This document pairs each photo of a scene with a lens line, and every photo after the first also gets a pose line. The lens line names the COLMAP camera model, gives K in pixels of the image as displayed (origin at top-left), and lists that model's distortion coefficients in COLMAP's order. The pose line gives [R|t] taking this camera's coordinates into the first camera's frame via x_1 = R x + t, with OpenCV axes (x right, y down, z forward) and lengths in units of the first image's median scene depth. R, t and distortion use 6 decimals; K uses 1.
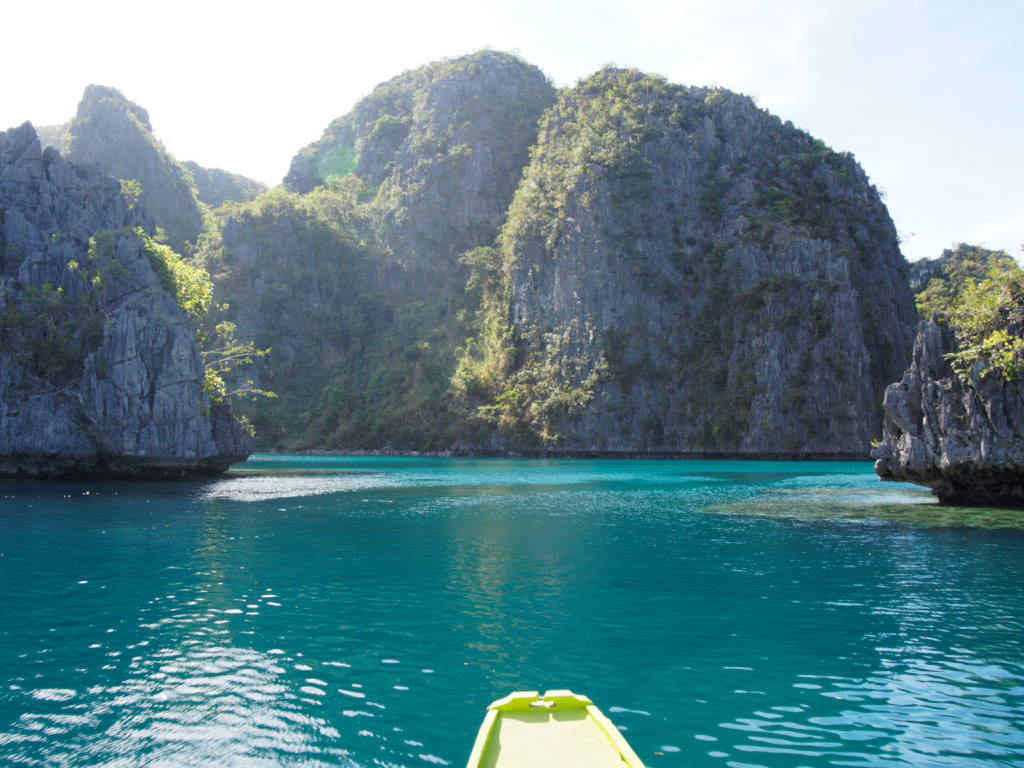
lens RADIAL K [[962.7, 0, 511.1], [0, 962.7, 381.3], [0, 0, 1]] dist [-0.216305, 0.031621]
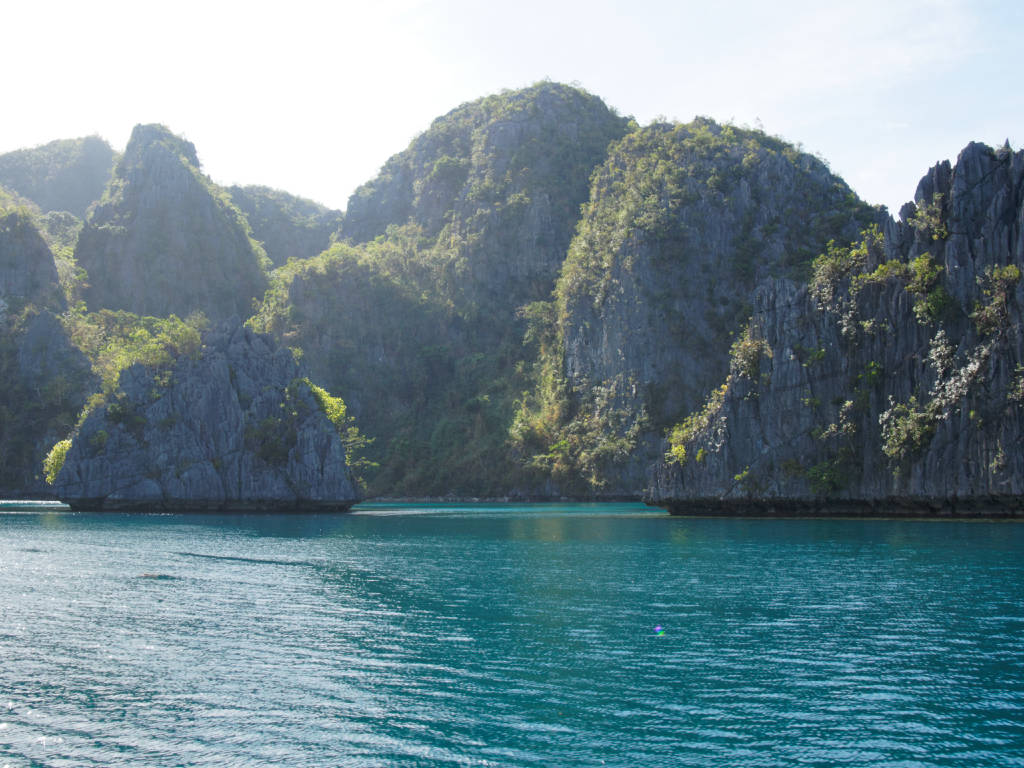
lens RADIAL K [[1109.3, 0, 511.4], [0, 1109.3, 386.3], [0, 0, 1]] dist [-0.200036, 0.000000]
pose [[0.996896, -0.019370, -0.076309, 0.034961], [0.017246, 0.999448, -0.028400, -0.015585], [0.076817, 0.026996, 0.996680, -0.231003]]
